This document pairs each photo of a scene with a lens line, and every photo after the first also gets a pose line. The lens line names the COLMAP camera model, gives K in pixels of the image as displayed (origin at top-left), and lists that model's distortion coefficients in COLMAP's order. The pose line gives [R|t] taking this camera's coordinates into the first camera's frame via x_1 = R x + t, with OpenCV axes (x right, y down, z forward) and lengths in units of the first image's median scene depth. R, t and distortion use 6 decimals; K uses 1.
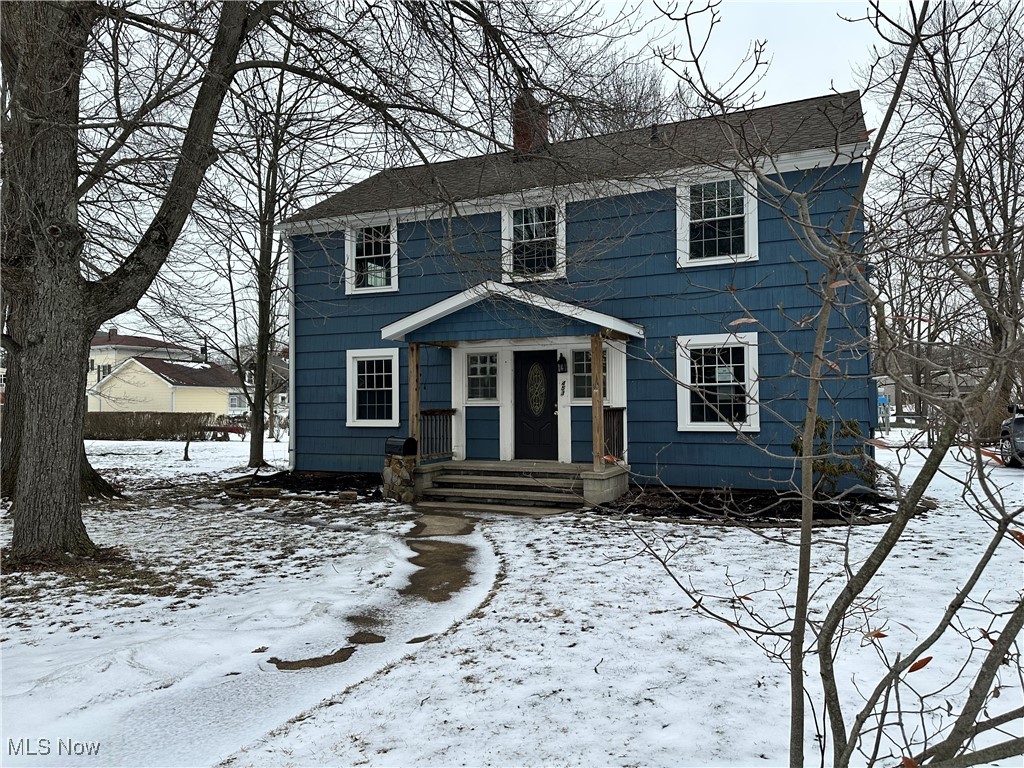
lens RADIAL K [[714.1, 0, 517.3], [0, 714.1, 385.2], [0, 0, 1]] dist [0.033931, -0.034099]
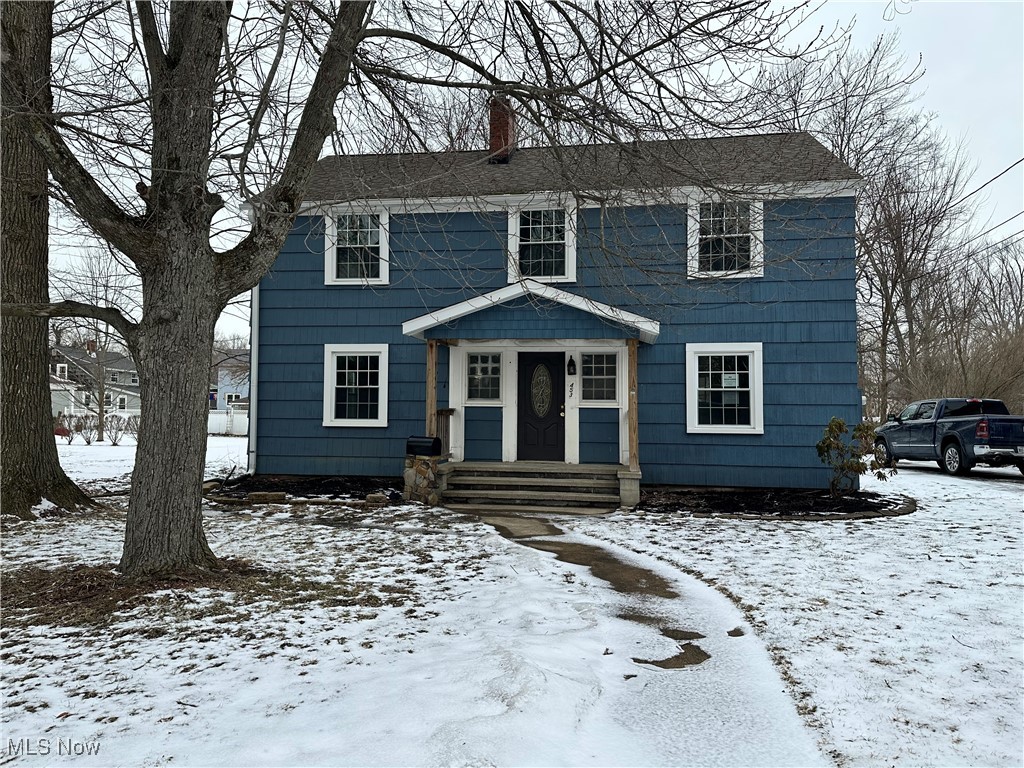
lens RADIAL K [[714.1, 0, 511.7], [0, 714.1, 378.6], [0, 0, 1]] dist [0.033931, -0.034099]
pose [[0.965565, 0.027797, 0.258673, -0.302032], [-0.023311, 0.999520, -0.020397, 0.011374], [-0.259116, 0.013665, 0.965749, 0.043928]]
